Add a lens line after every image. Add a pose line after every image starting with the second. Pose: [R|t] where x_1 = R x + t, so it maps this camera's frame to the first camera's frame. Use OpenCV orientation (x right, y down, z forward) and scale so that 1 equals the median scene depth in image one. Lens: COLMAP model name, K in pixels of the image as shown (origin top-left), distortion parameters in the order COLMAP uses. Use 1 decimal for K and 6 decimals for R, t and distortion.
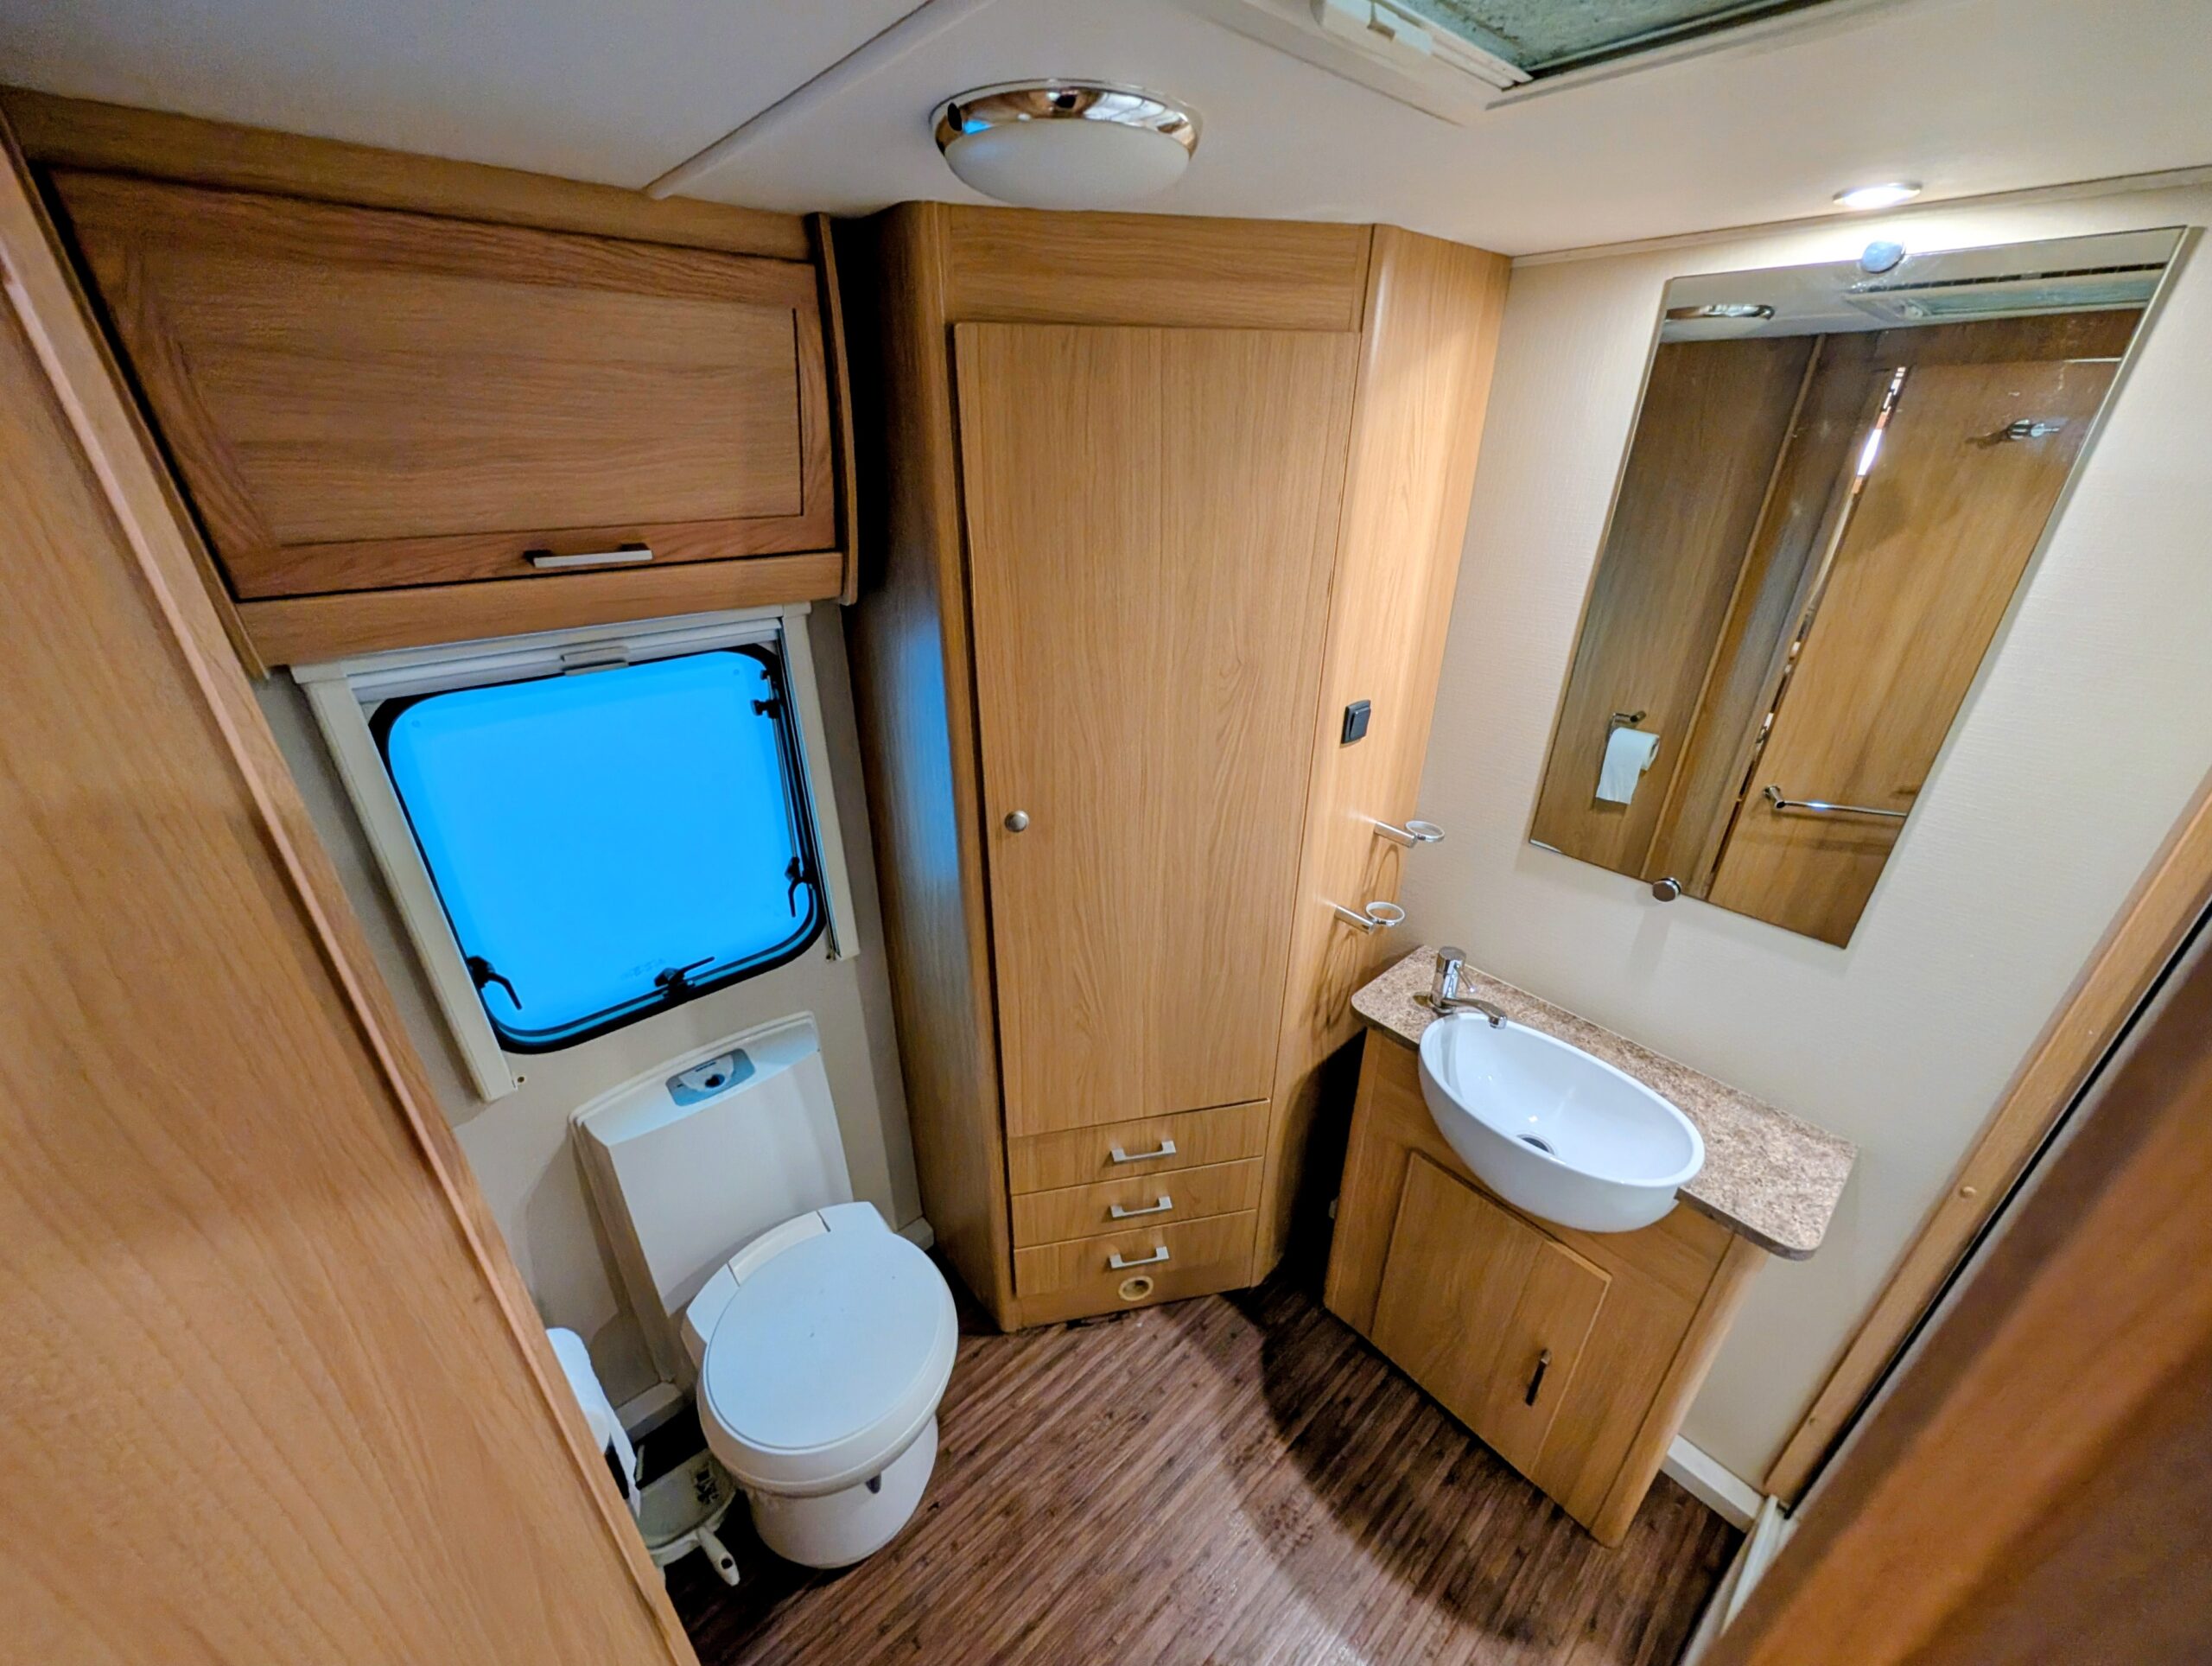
lens RADIAL K [[830.4, 0, 1104.3], [0, 830.4, 835.5], [0, 0, 1]] dist [-0.000897, 0.000312]
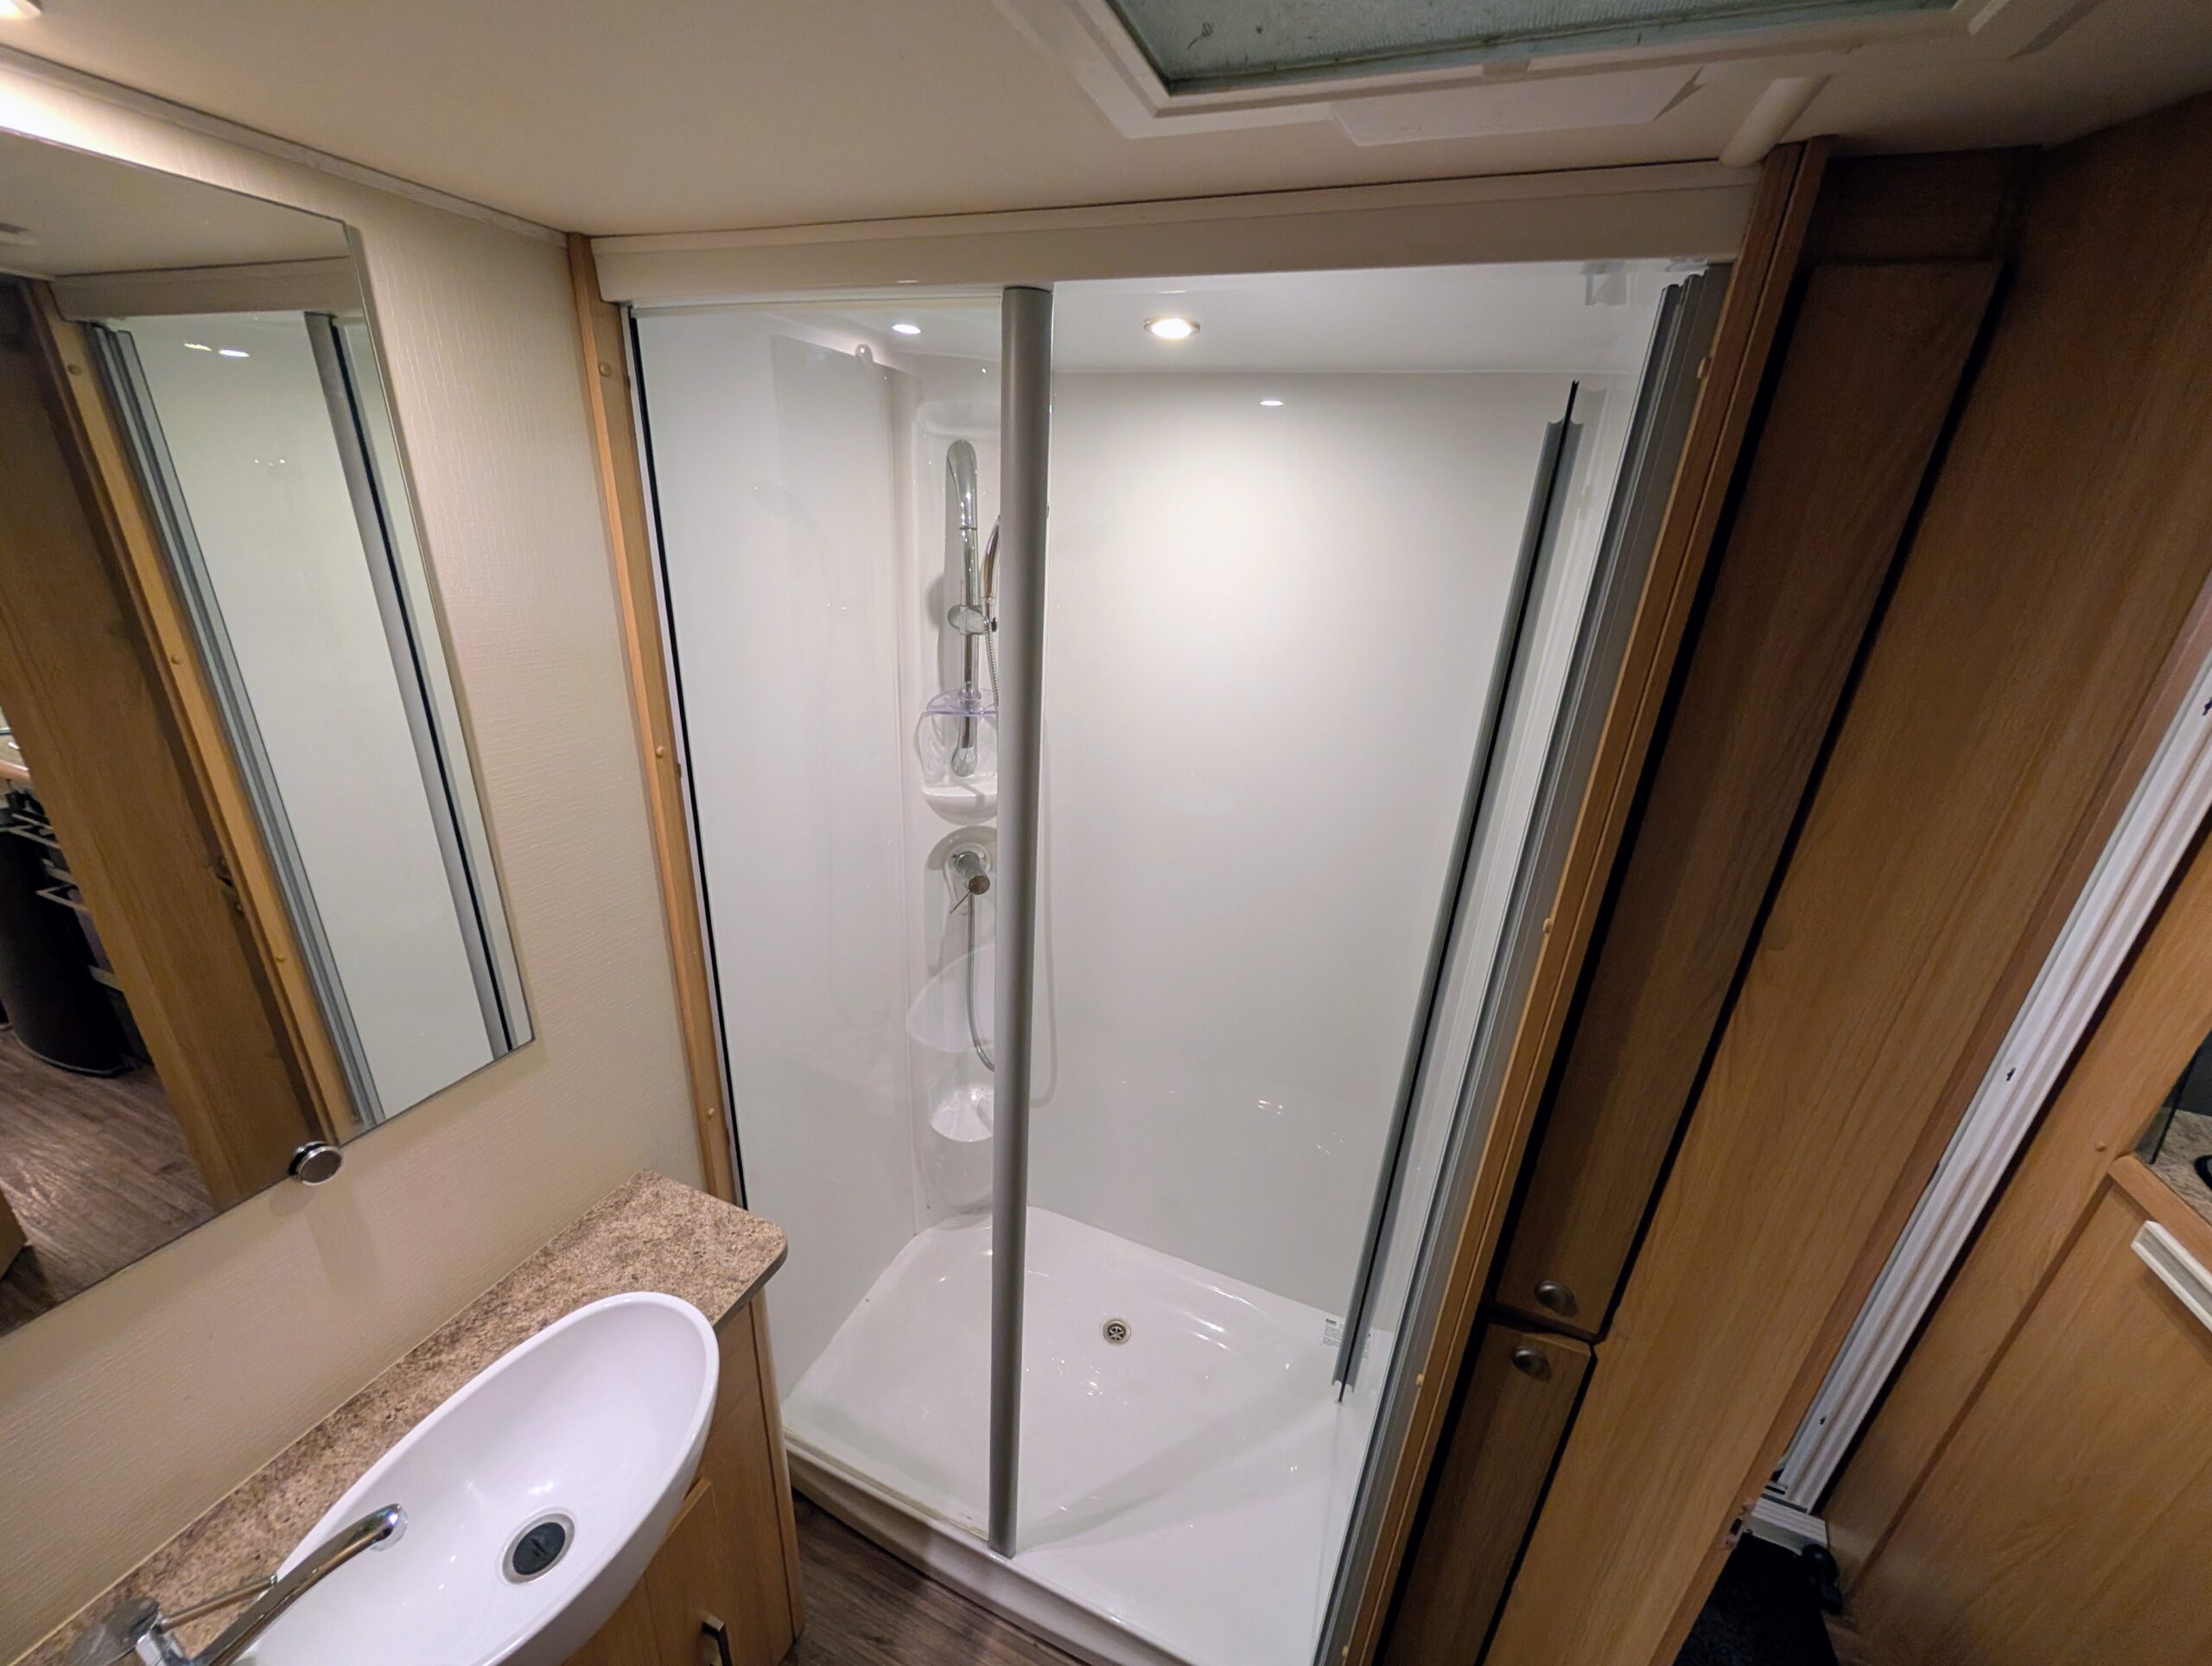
lens RADIAL K [[830.4, 0, 1105.0], [0, 830.4, 834.5], [0, 0, 1]] dist [-0.000897, 0.000312]
pose [[-0.457423, -0.352304, 0.816484, -0.011790], [0.337233, 0.780860, 0.525863, -0.253188], [-0.822823, 0.515887, -0.238375, 0.536171]]
